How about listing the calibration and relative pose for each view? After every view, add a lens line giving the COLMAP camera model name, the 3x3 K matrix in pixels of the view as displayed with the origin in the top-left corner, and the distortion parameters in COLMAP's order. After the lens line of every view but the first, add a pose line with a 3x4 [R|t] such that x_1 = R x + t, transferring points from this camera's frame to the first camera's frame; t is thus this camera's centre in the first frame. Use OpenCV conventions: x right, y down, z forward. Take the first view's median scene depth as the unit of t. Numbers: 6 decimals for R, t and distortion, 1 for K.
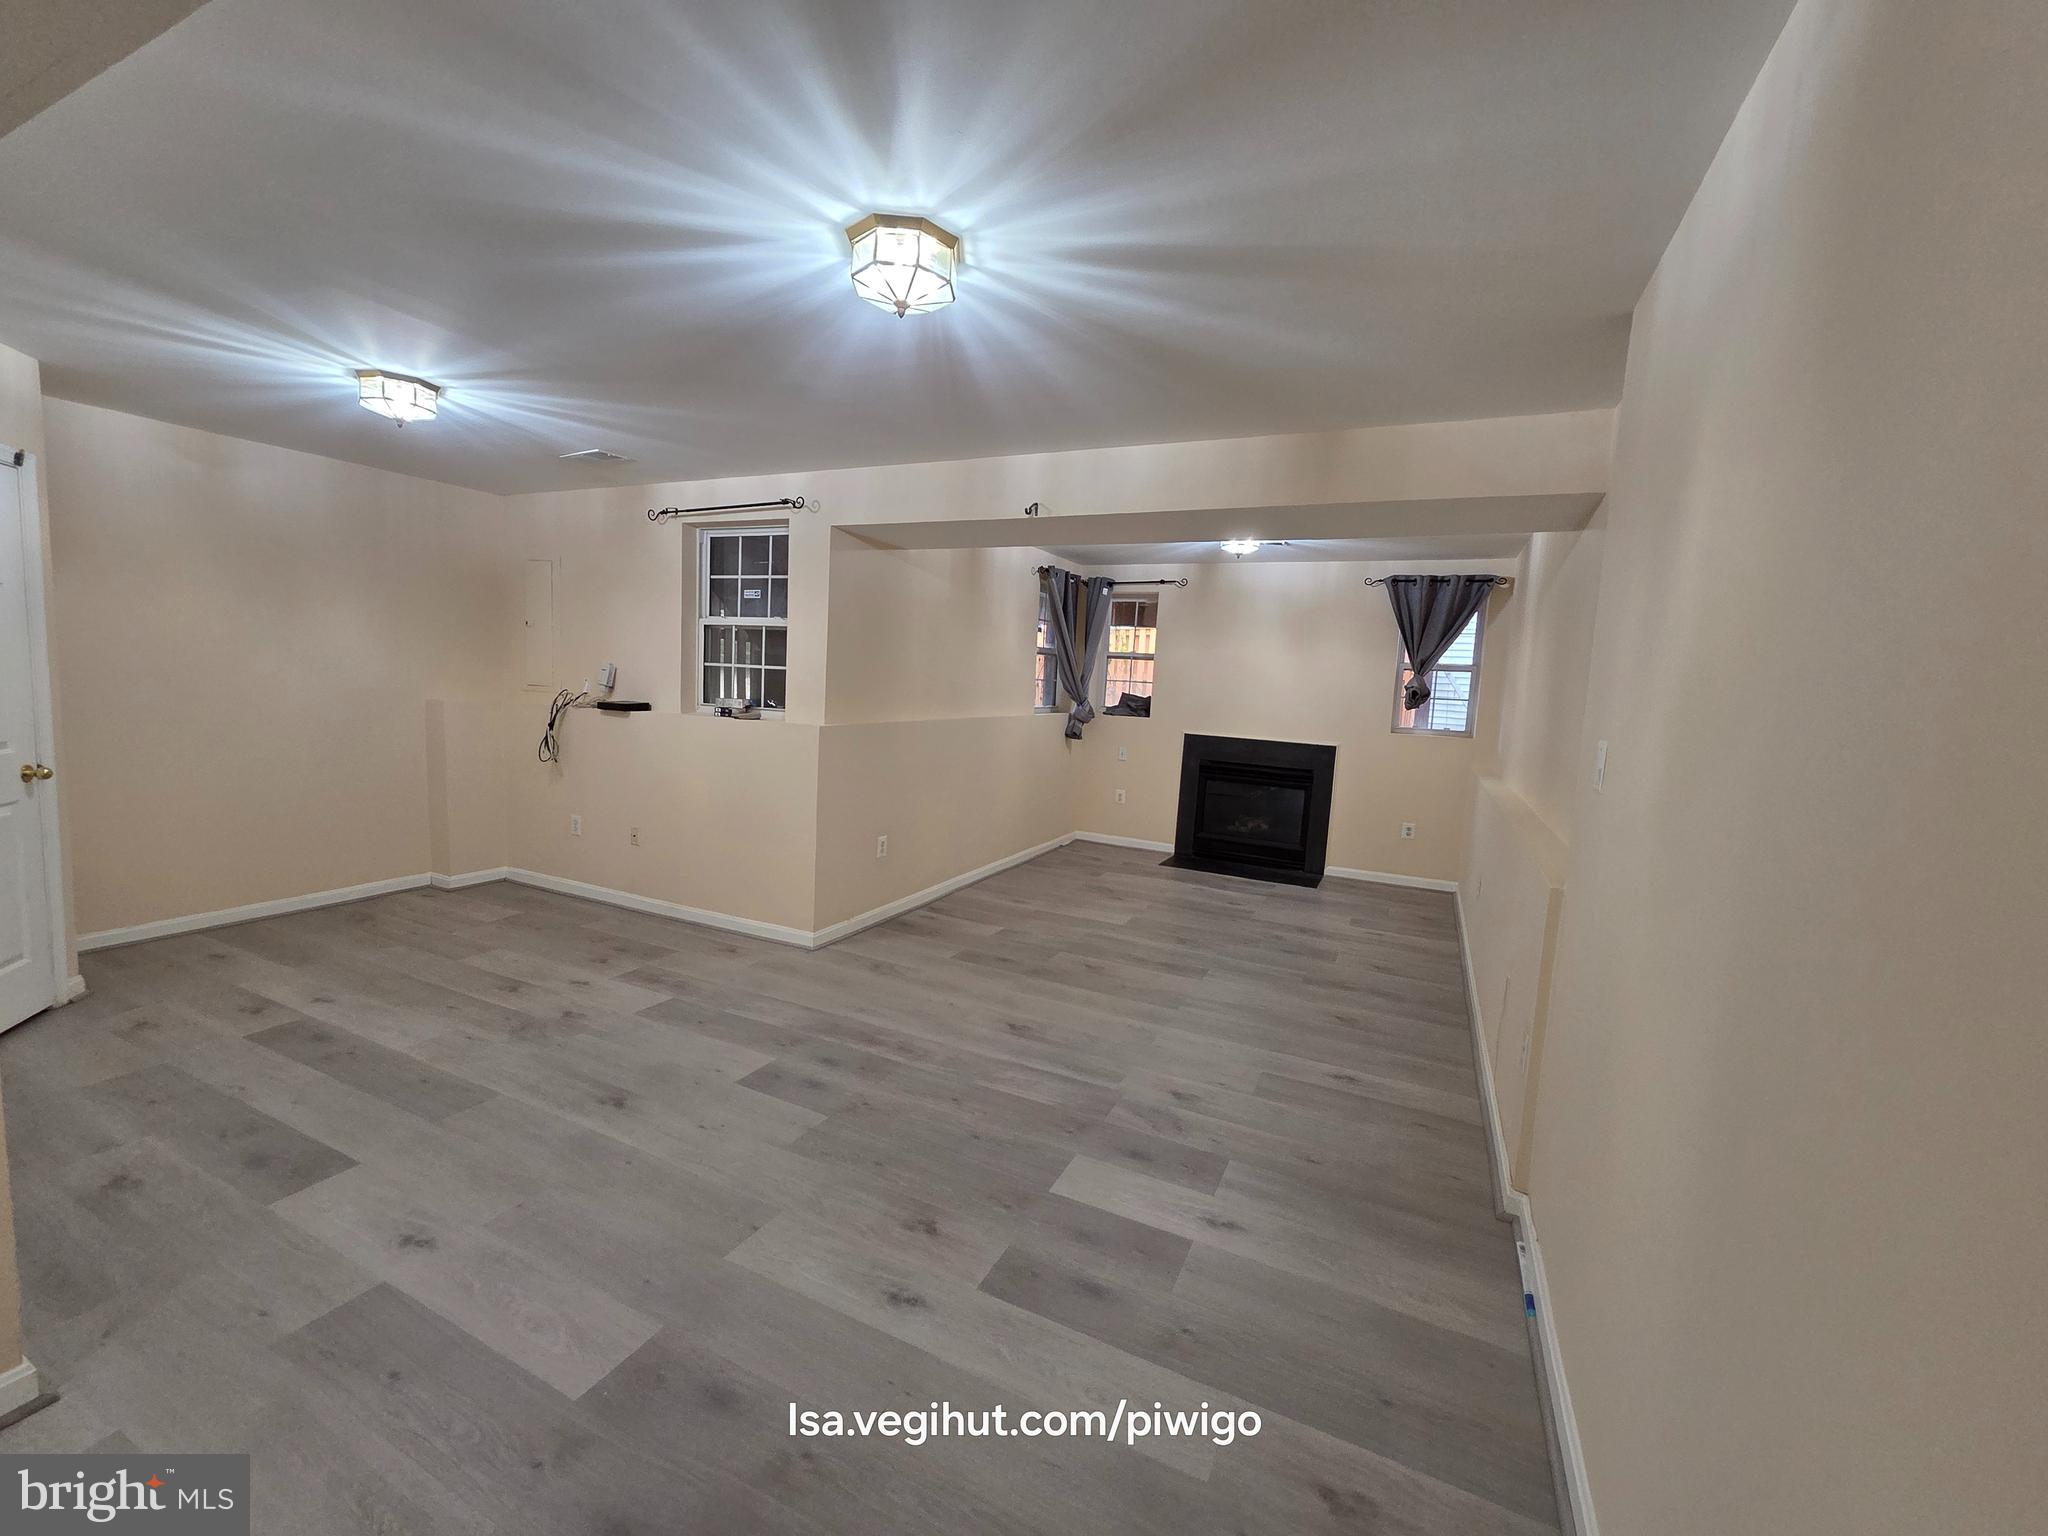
lens RADIAL K [[846.8, 0, 1010.7], [0, 846.8, 770.0], [0, 0, 1]] dist [0.015124, -0.000443]
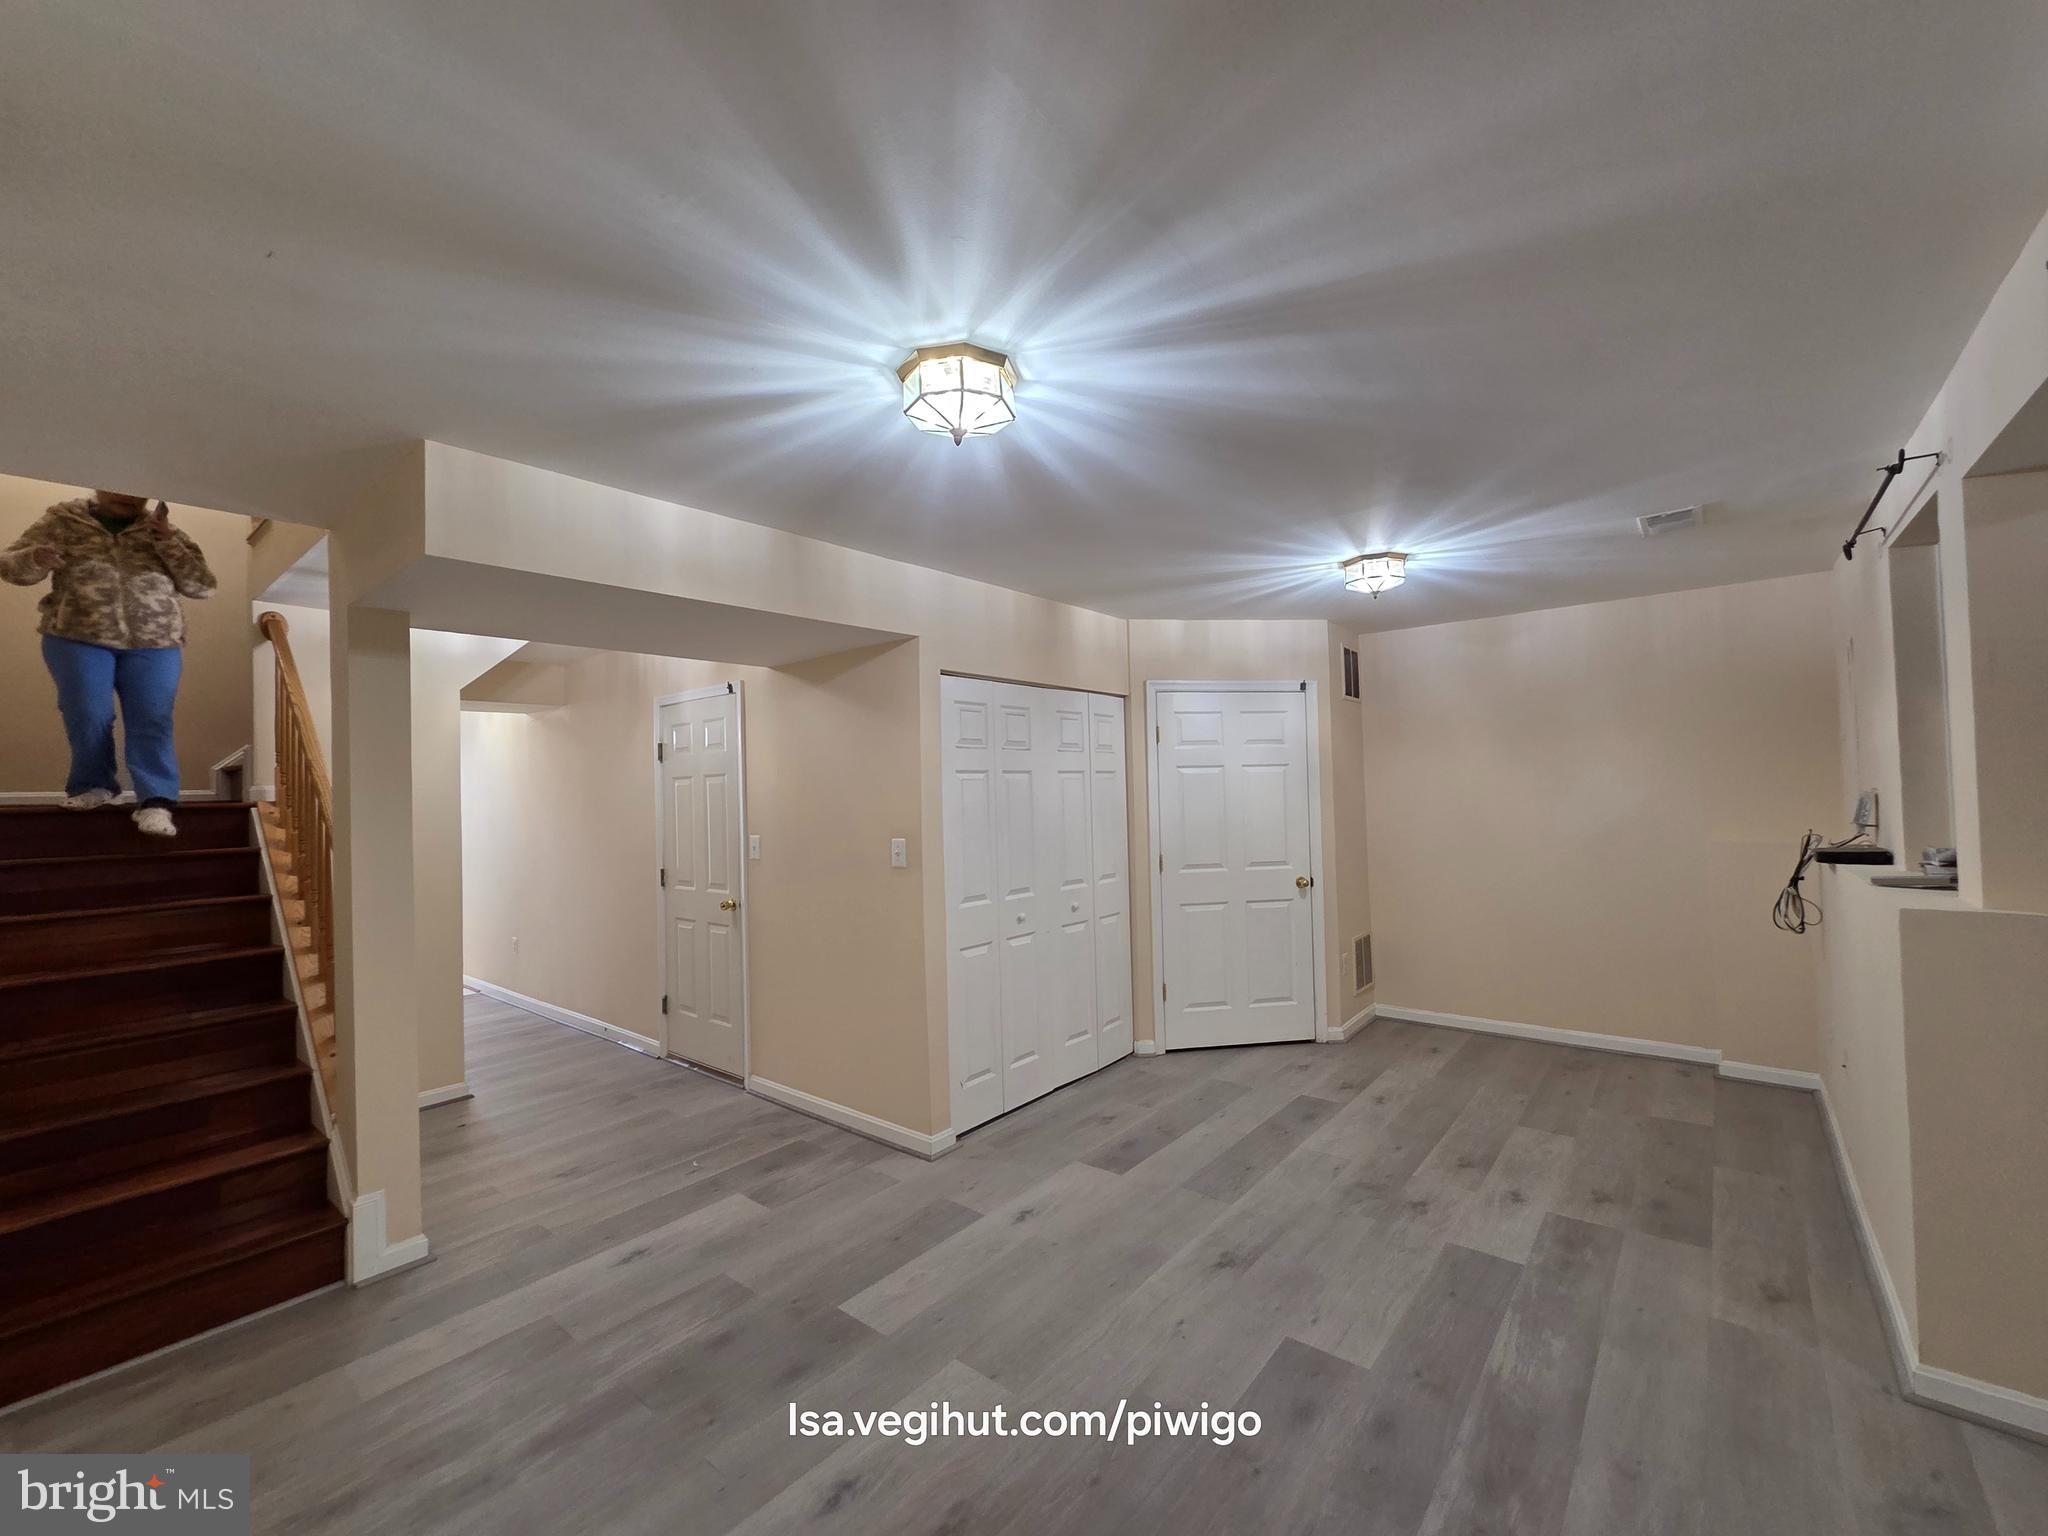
lens RADIAL K [[846.8, 0, 1010.7], [0, 846.8, 770.0], [0, 0, 1]] dist [0.015124, -0.000443]
pose [[-0.249032, -0.065546, -0.966275, 0.469385], [-0.086856, 0.995198, -0.045123, -0.079908], [0.964593, 0.072690, -0.253529, 0.821877]]
